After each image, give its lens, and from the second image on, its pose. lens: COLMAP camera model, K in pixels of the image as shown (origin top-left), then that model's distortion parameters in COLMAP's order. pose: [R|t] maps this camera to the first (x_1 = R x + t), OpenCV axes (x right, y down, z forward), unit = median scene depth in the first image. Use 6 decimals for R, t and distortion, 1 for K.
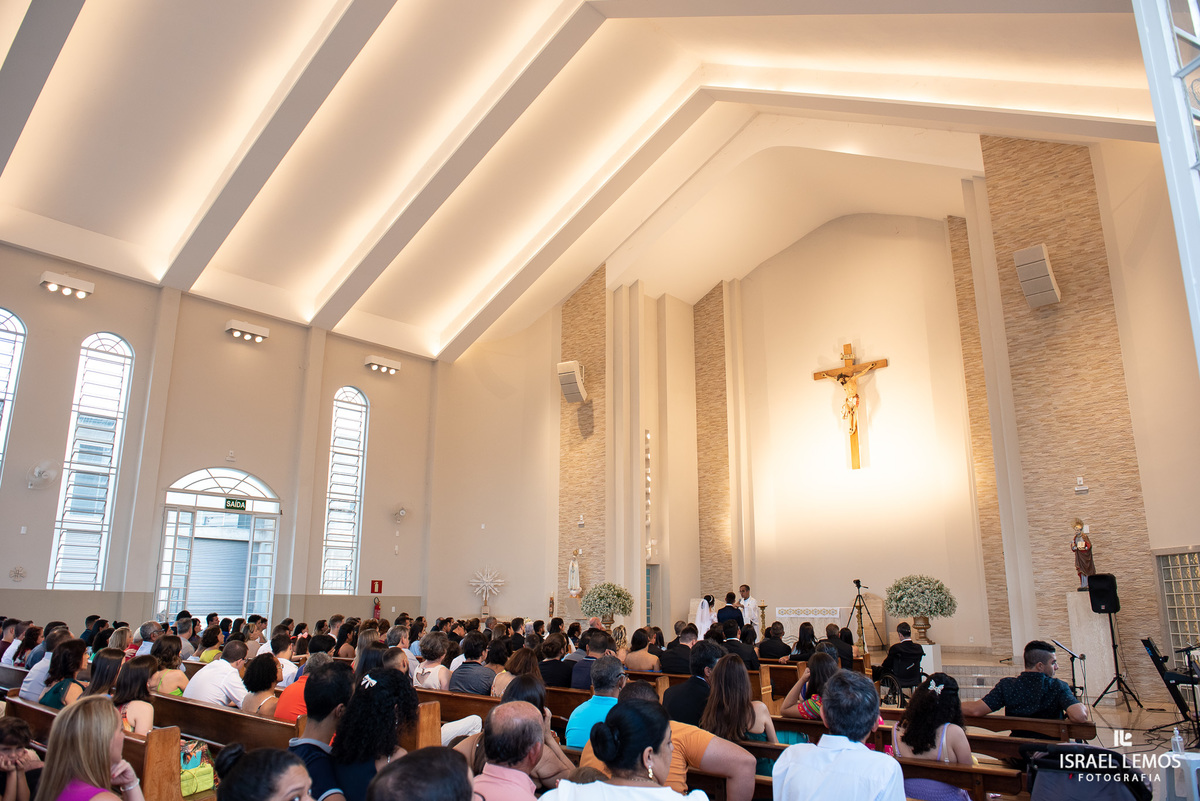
lens RADIAL K [[830.7, 0, 607.2], [0, 830.7, 400.9], [0, 0, 1]] dist [-0.036000, -0.009262]
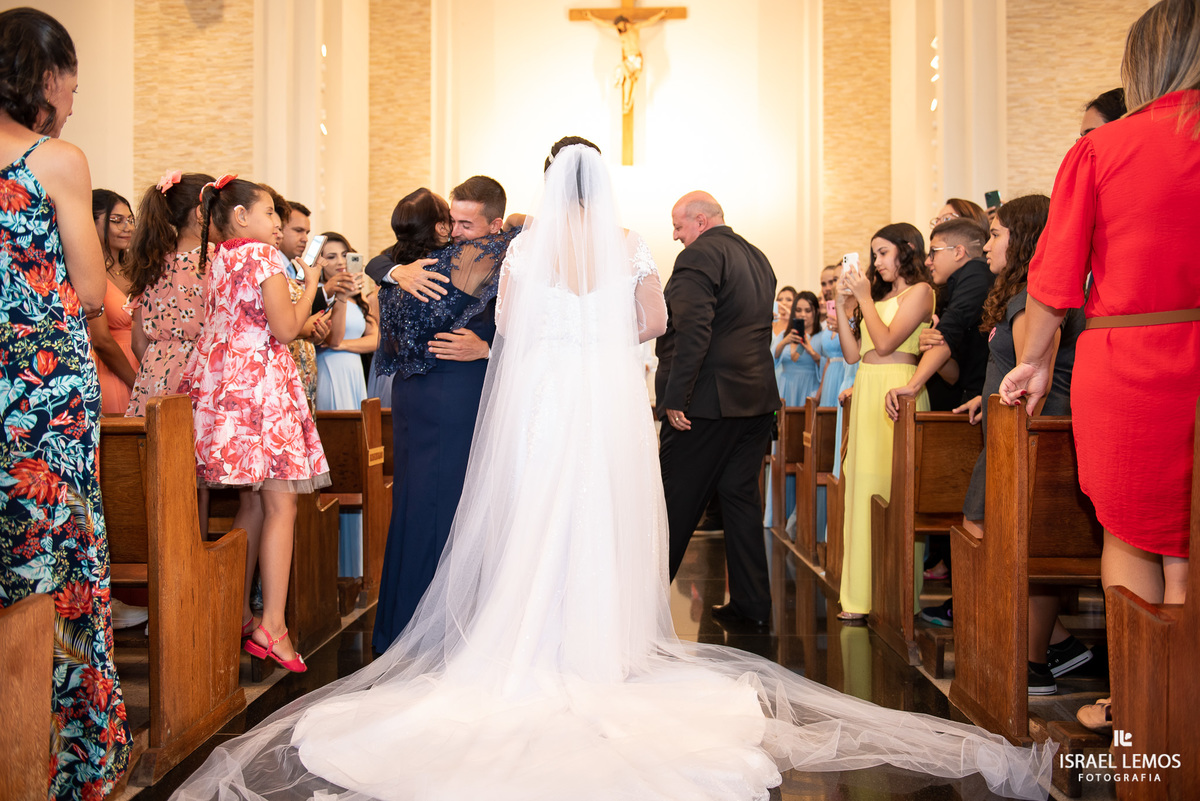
lens RADIAL K [[964.7, 0, 605.6], [0, 964.7, 407.7], [0, 0, 1]] dist [-0.016520, -0.013331]
pose [[0.783672, -0.007283, 0.621132, -0.204494], [-0.147113, 0.969308, 0.196975, 0.122810], [-0.603503, -0.245741, 0.758548, 0.372188]]
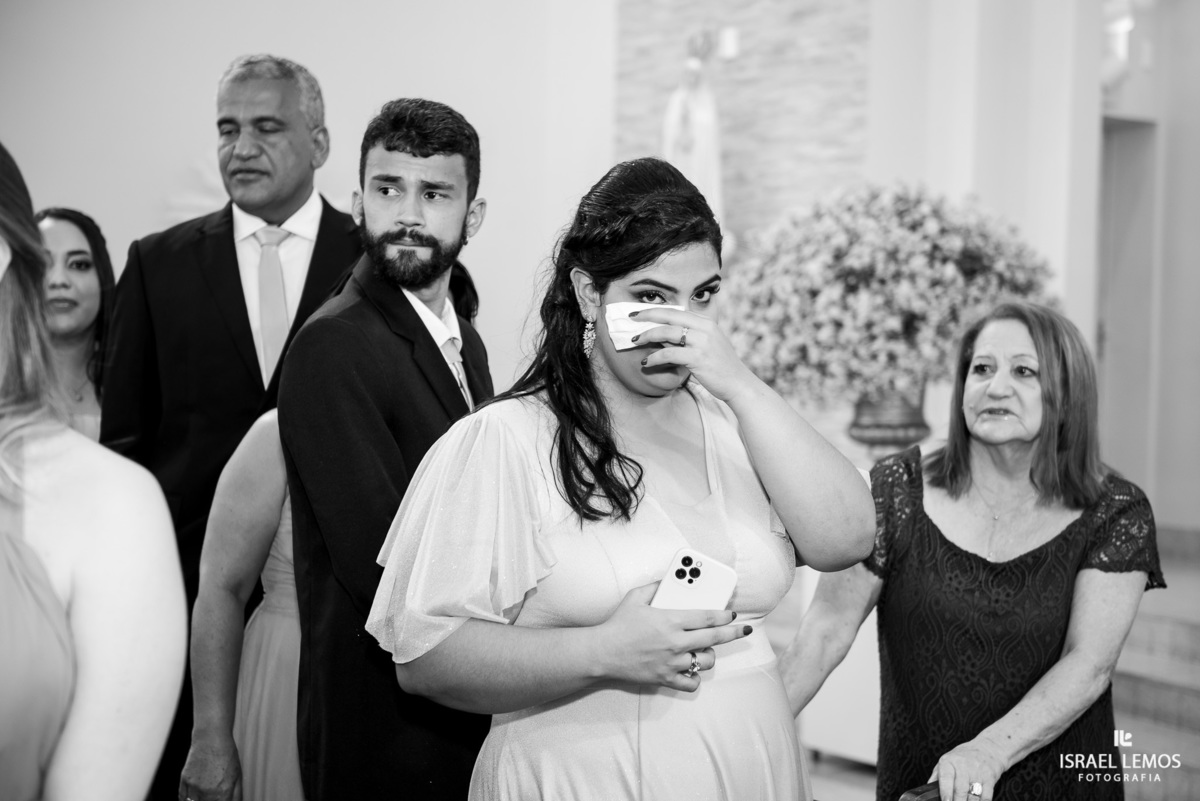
lens RADIAL K [[2009.6, 0, 600.0], [0, 2009.6, 399.5], [0, 0, 1]] dist [-0.002207, 0.000000]
pose [[0.994076, 0.023369, -0.106142, -0.011827], [0.005639, 0.964204, 0.265103, 0.141689], [0.108537, -0.264131, 0.958360, 0.559841]]
